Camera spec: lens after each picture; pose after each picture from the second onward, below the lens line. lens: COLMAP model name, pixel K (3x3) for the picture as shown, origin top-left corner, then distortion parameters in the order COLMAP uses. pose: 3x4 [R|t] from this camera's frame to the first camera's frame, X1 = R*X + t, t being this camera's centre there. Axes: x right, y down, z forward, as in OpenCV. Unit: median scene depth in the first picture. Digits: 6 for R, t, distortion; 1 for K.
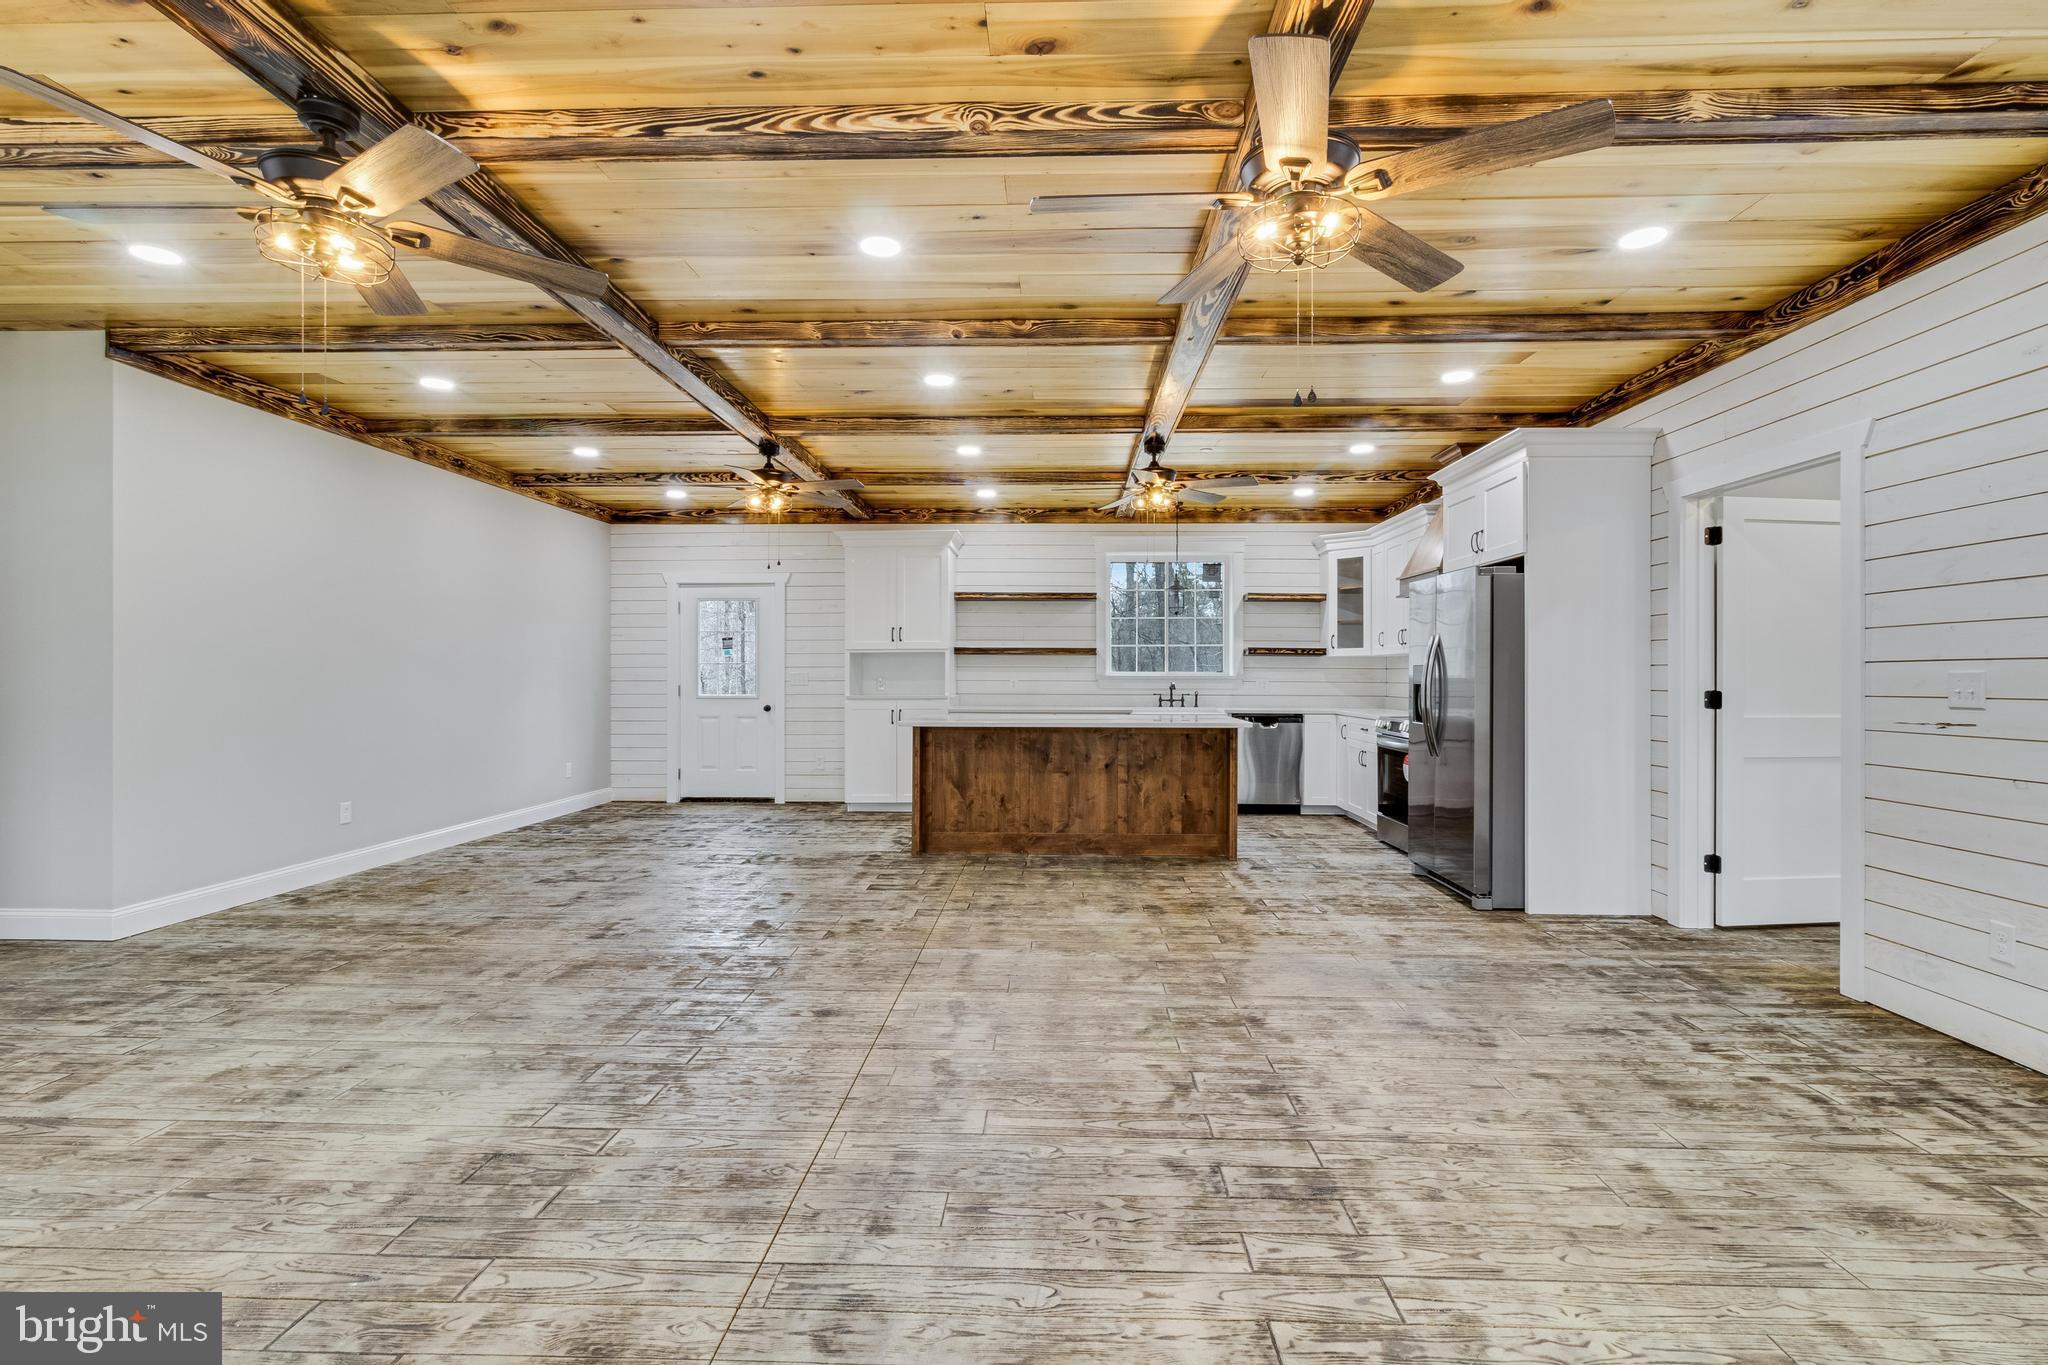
lens RADIAL K [[934.3, 0, 1036.9], [0, 934.3, 674.5], [0, 0, 1]] dist [0.000470, 0.000402]
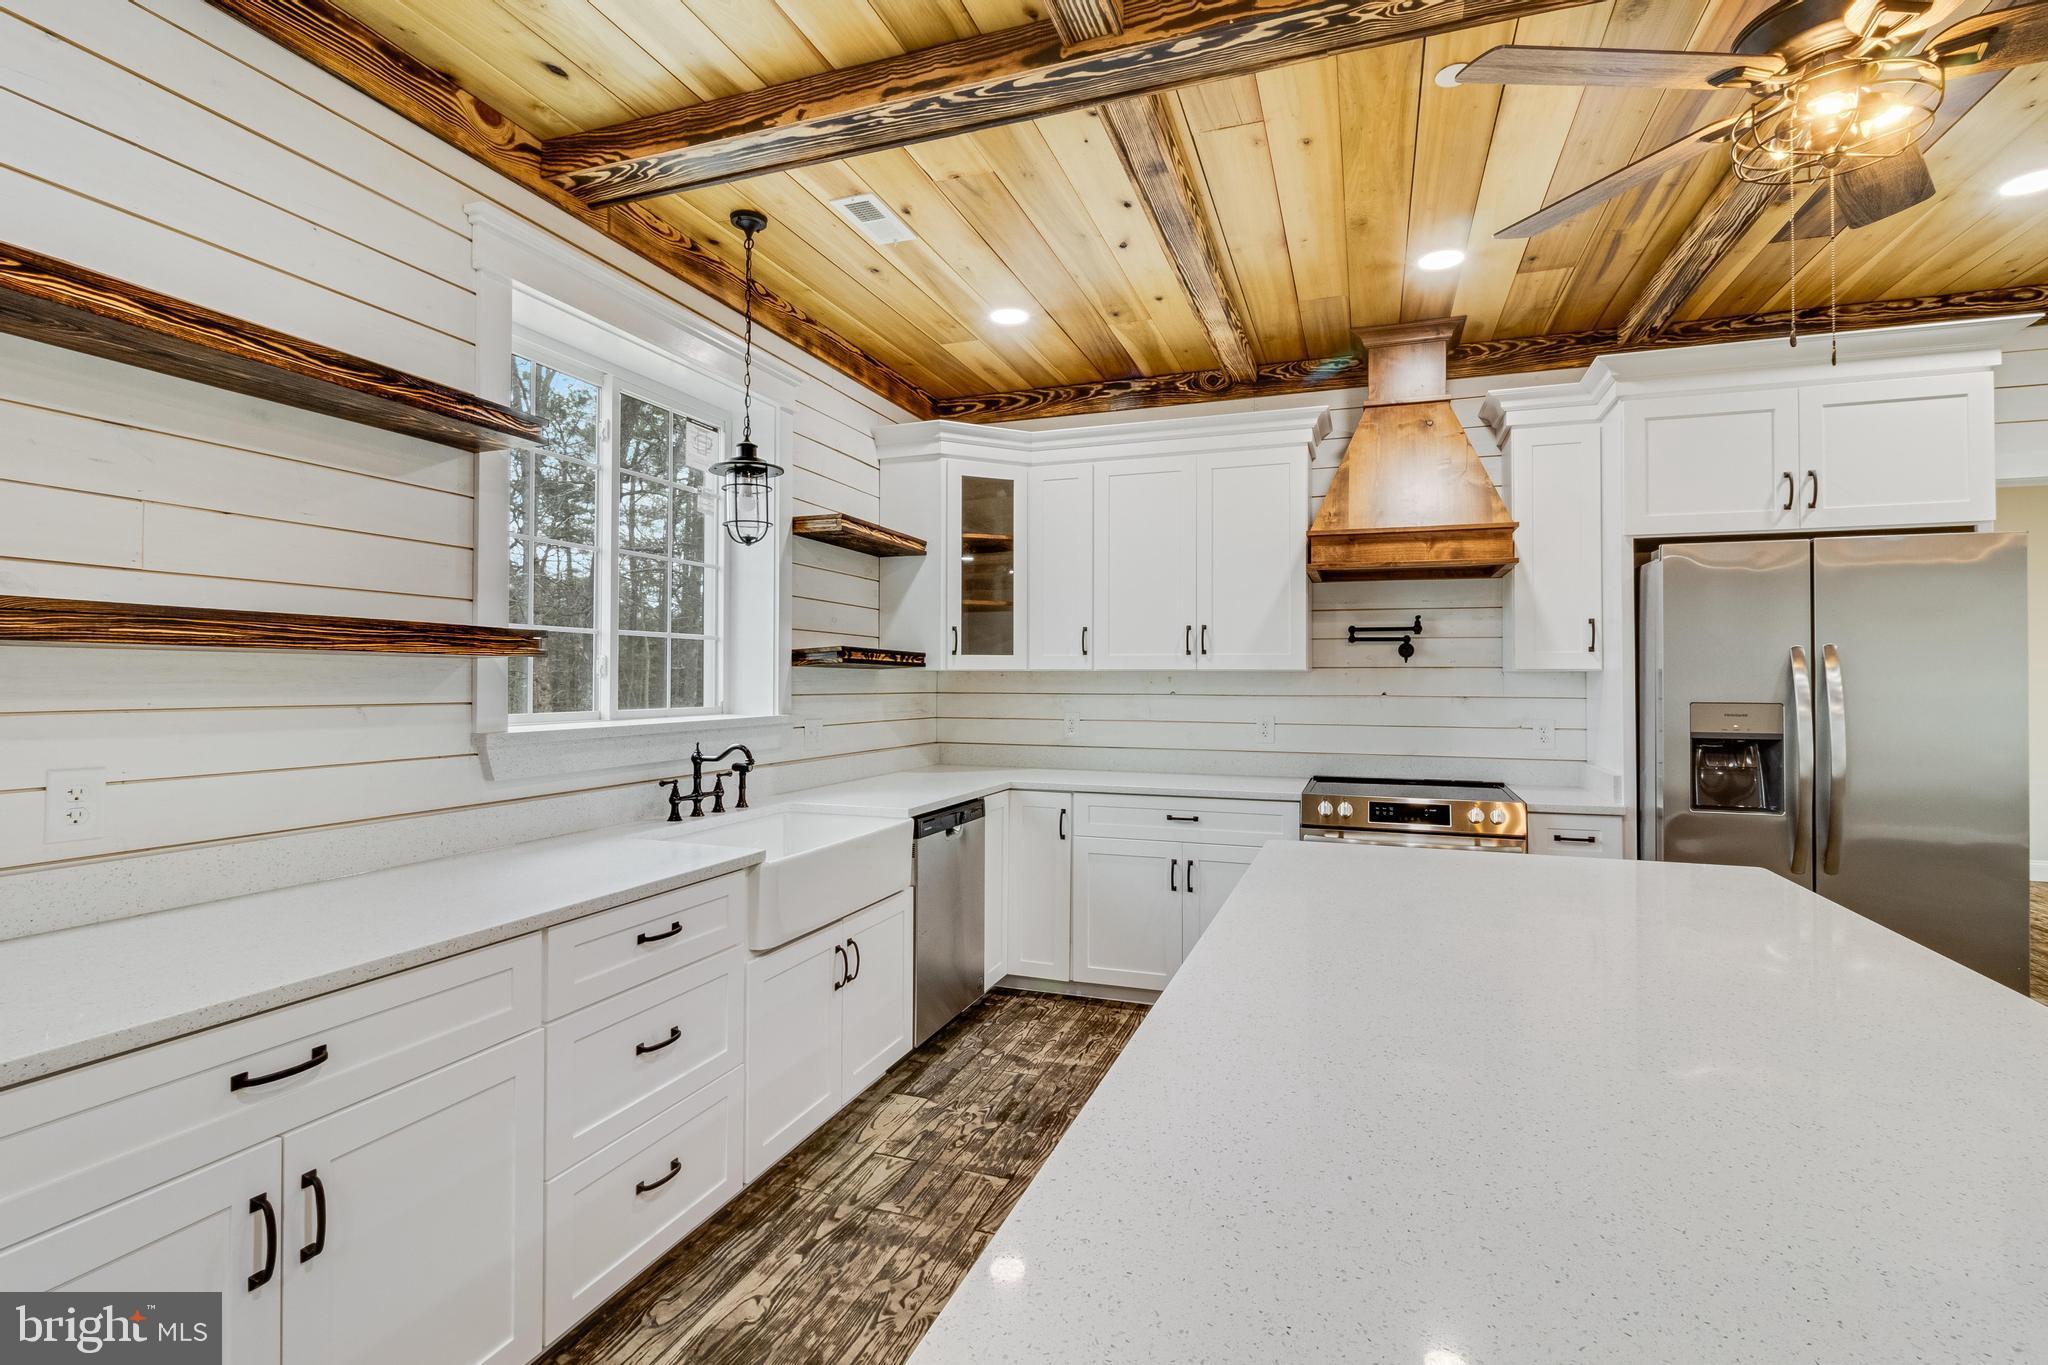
lens RADIAL K [[959.4, 0, 1033.7], [0, 959.4, 665.5], [0, 0, 1]] dist [-0.001772, -0.000549]
pose [[0.308753, 0.012620, 0.951059, -0.202356], [-0.001412, 0.999917, -0.012810, -0.020535], [-0.951141, 0.002613, 0.308745, 1.067337]]
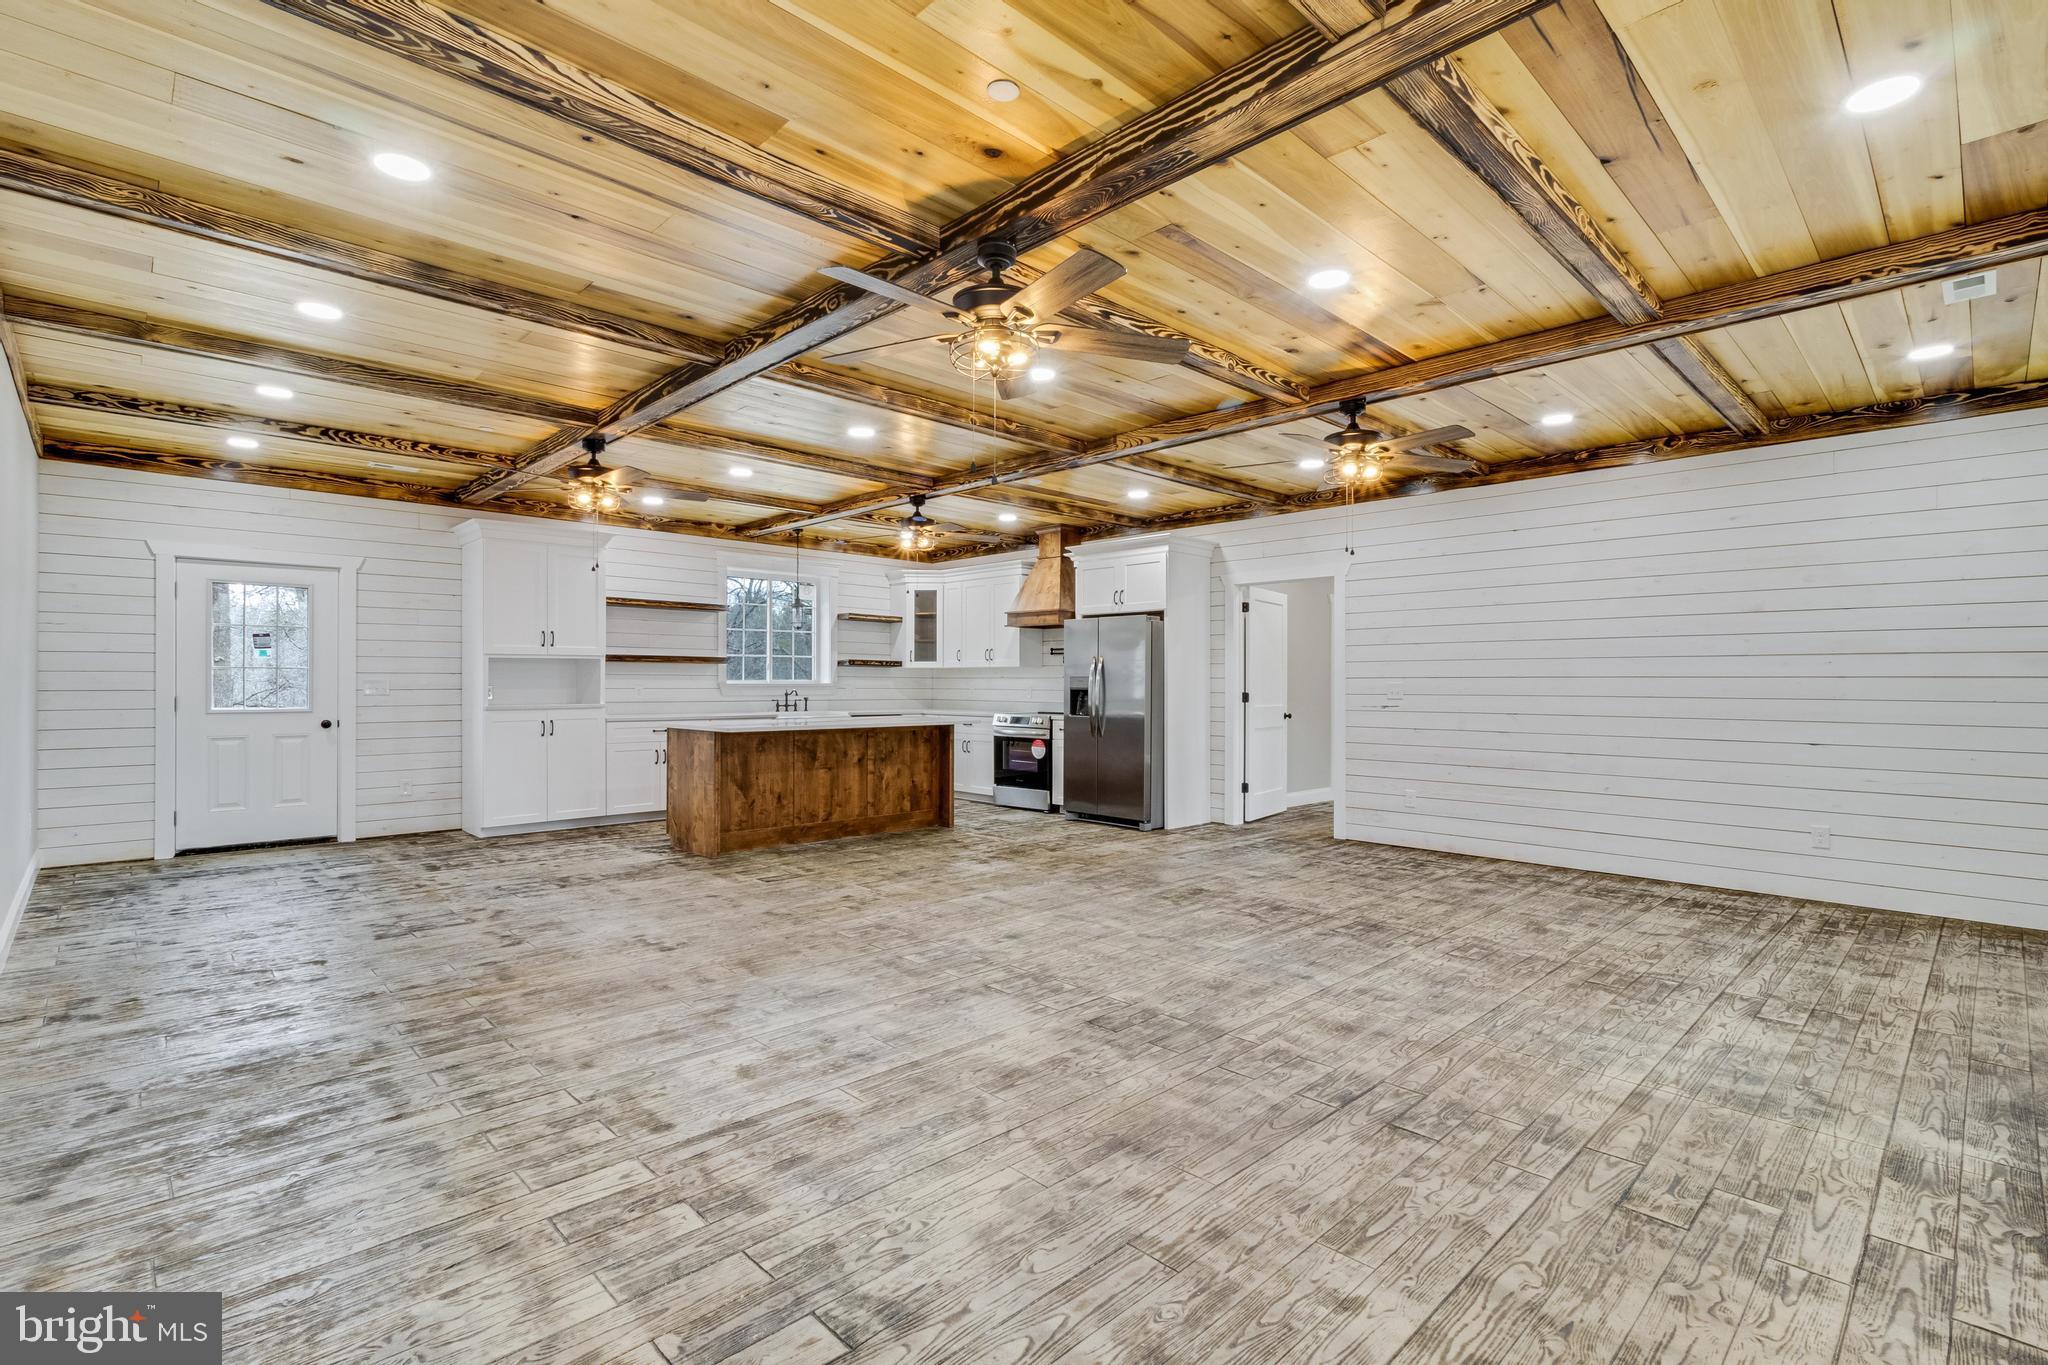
lens RADIAL K [[933.0, 0, 1024.0], [0, 933.0, 682.5], [0, 0, 1]] dist [0.001353, 0.000021]
pose [[0.699136, 0.000675, 0.714988, -0.622067], [-0.002321, 0.999996, 0.001325, -0.002493], [-0.714985, -0.002586, 0.699135, 0.027449]]
